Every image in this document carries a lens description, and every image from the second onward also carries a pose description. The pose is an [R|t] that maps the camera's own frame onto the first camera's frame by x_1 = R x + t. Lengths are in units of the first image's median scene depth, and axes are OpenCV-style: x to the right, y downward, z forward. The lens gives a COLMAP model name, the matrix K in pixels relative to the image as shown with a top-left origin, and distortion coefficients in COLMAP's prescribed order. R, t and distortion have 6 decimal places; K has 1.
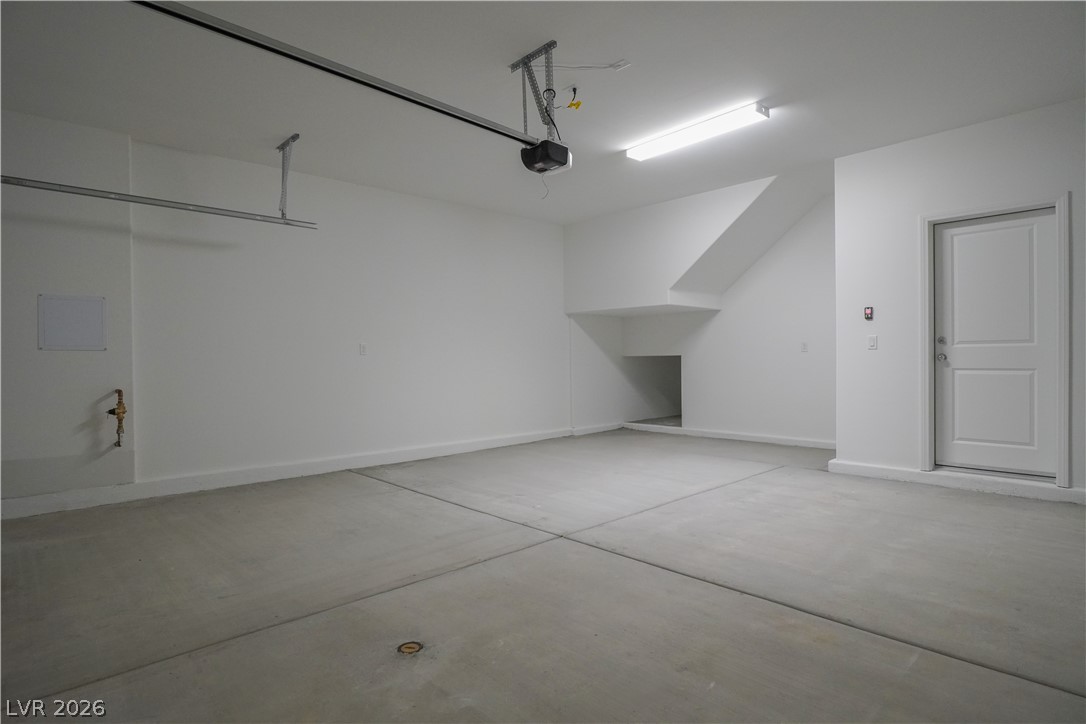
lens RADIAL K [[578.1, 0, 536.8], [0, 578.1, 358.9], [0, 0, 1]] dist [-0.022315, 0.001042]
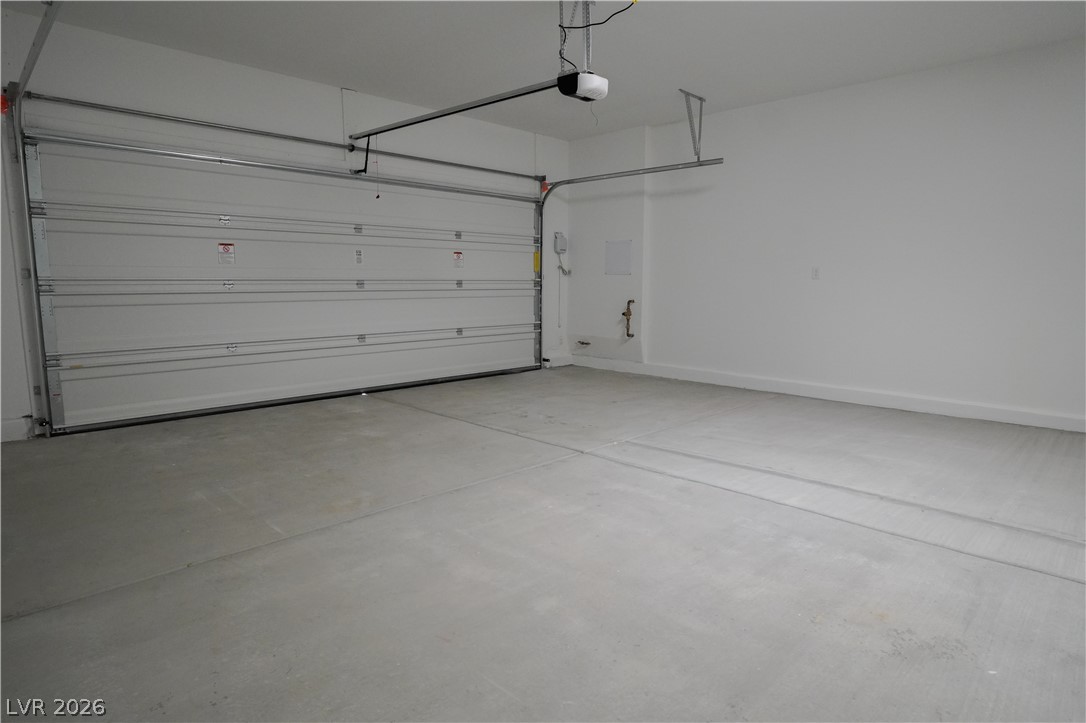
lens RADIAL K [[578.1, 0, 537.4], [0, 578.1, 365.4], [0, 0, 1]] dist [-0.022315, 0.001042]
pose [[0.050295, 0.155774, -0.986512, 0.832494], [-0.004363, 0.987786, 0.155752, -0.015462], [0.998725, -0.003530, 0.050360, 0.666860]]
